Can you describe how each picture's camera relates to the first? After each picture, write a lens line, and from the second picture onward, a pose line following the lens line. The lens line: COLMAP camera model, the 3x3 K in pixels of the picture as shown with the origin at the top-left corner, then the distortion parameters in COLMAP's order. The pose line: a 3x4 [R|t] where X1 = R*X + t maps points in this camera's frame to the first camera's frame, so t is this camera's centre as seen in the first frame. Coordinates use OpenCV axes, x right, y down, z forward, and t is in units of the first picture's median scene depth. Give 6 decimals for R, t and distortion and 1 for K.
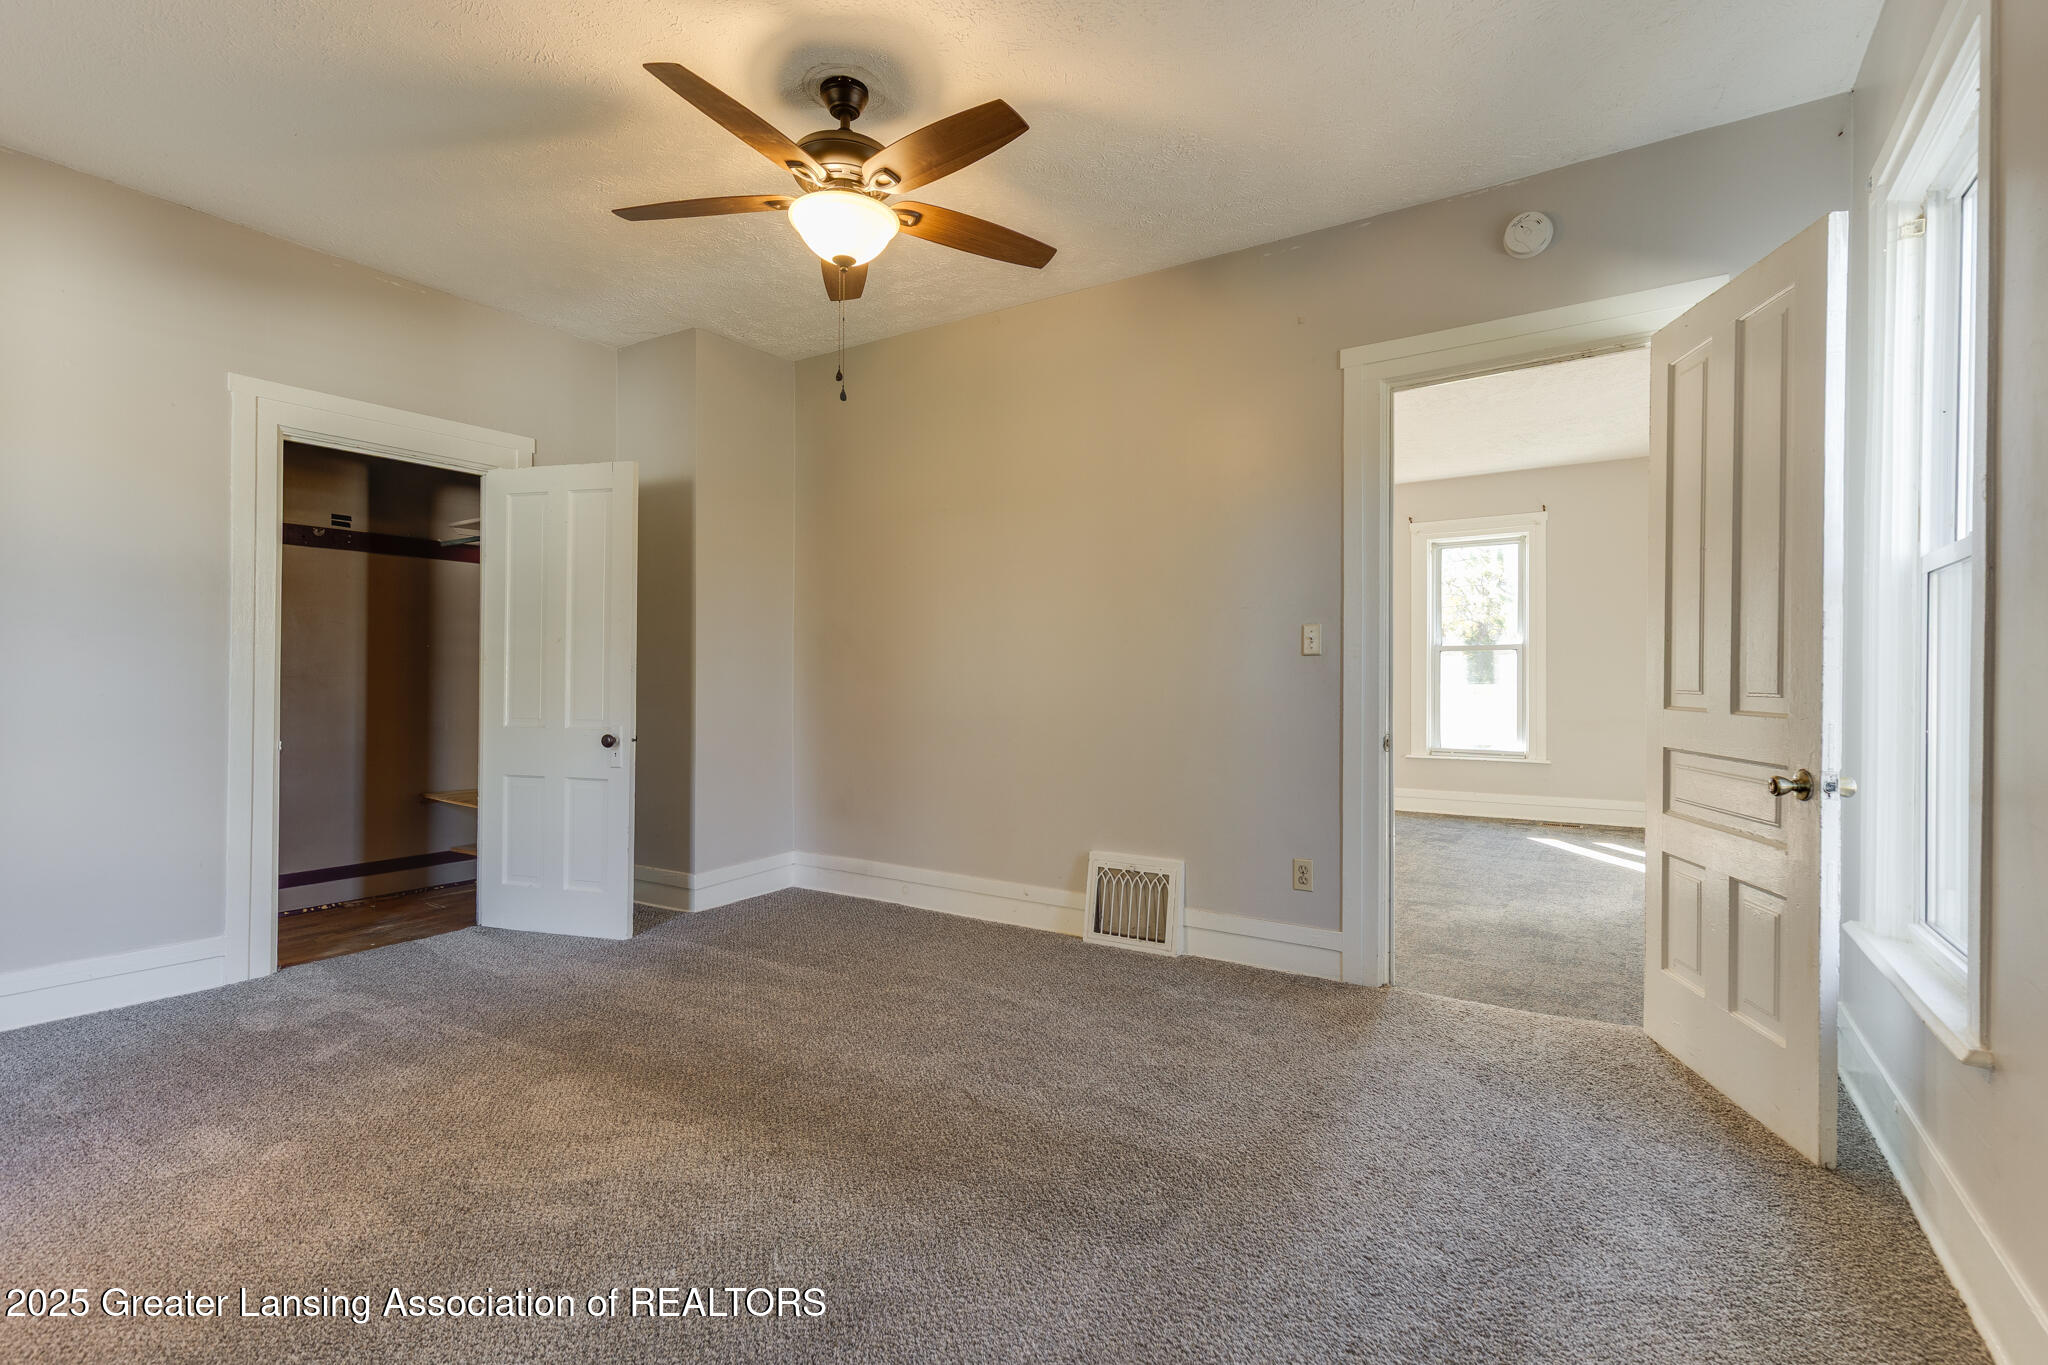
lens RADIAL K [[925.9, 0, 1045.3], [0, 925.9, 690.6], [0, 0, 1]] dist [0.006648, -0.001220]
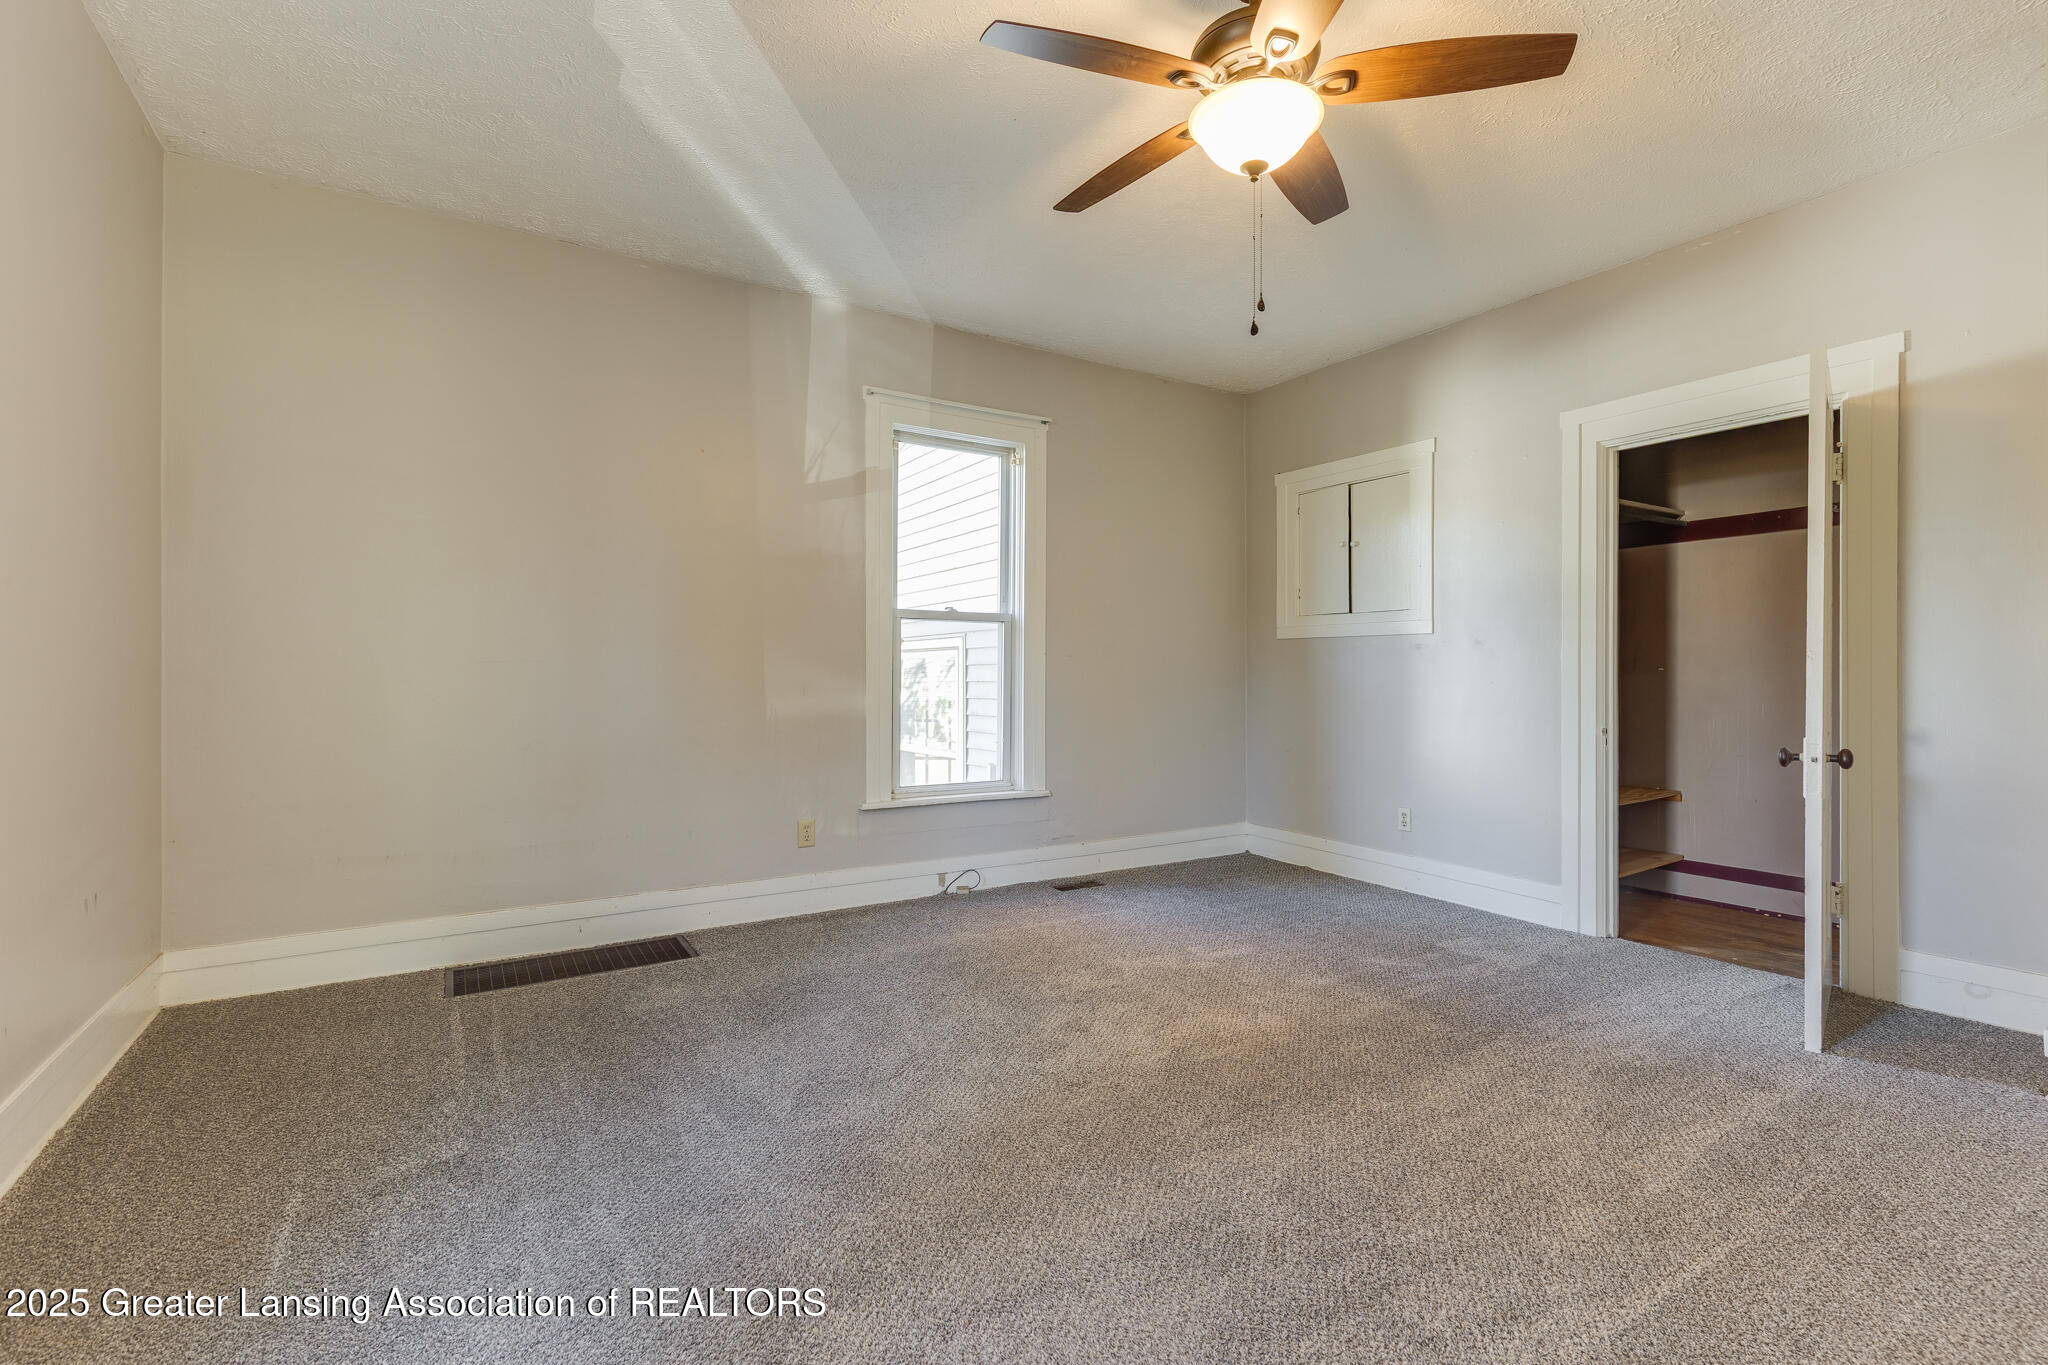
lens RADIAL K [[940.0, 0, 1050.0], [0, 940.0, 675.6], [0, 0, 1]] dist [-0.000484, -0.000475]
pose [[-0.429650, -0.000337, -0.902995, 0.458048], [-0.011491, 0.999921, 0.005095, -0.005185], [0.902922, 0.012565, -0.429620, 0.877543]]
